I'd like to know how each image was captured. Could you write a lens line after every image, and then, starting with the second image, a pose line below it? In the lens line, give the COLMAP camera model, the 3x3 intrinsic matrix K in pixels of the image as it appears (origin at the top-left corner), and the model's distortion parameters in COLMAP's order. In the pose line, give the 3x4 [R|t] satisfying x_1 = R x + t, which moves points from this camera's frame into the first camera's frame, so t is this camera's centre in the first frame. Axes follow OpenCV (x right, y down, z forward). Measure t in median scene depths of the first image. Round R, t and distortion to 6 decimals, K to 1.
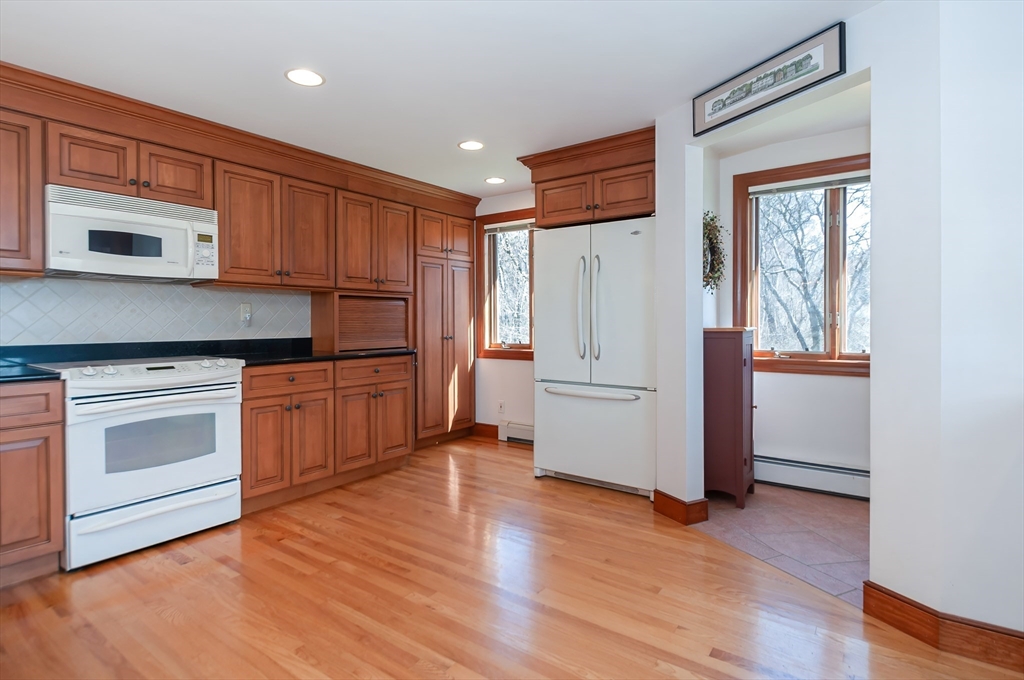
lens RADIAL K [[552.1, 0, 505.7], [0, 552.1, 318.6], [0, 0, 1]] dist [0.027346, -0.002981]
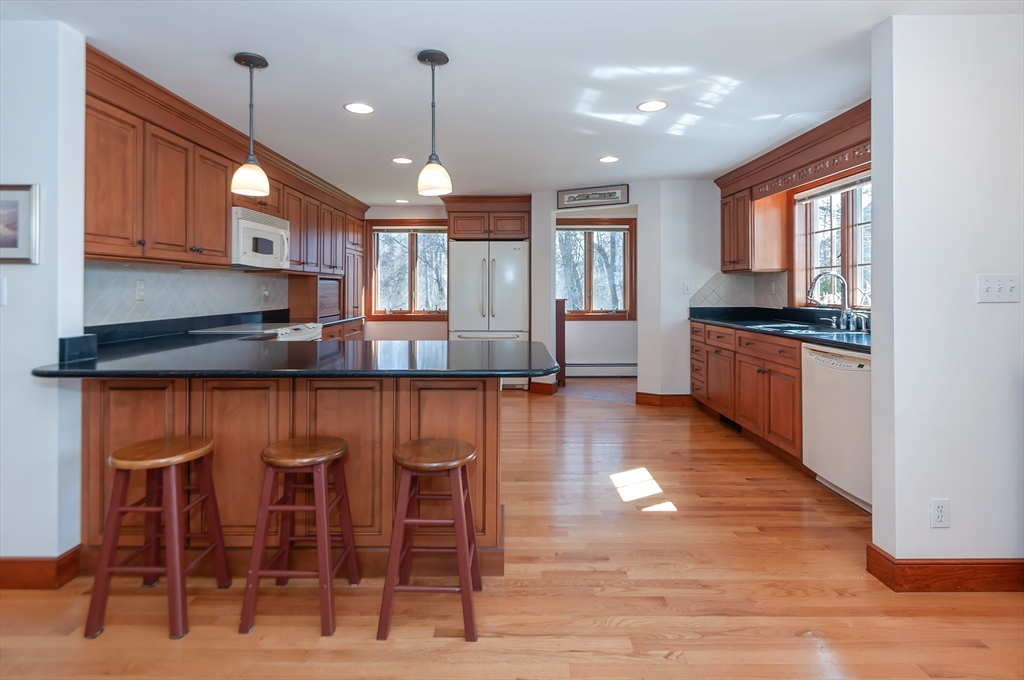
lens RADIAL K [[520.8, 0, 508.4], [0, 520.8, 283.5], [0, 0, 1]] dist [0.017666, -0.003231]
pose [[0.799286, 0.007079, 0.600909, -0.802716], [-0.005180, 0.999975, -0.004890, -0.026776], [-0.600928, 0.000795, 0.799303, -0.381080]]
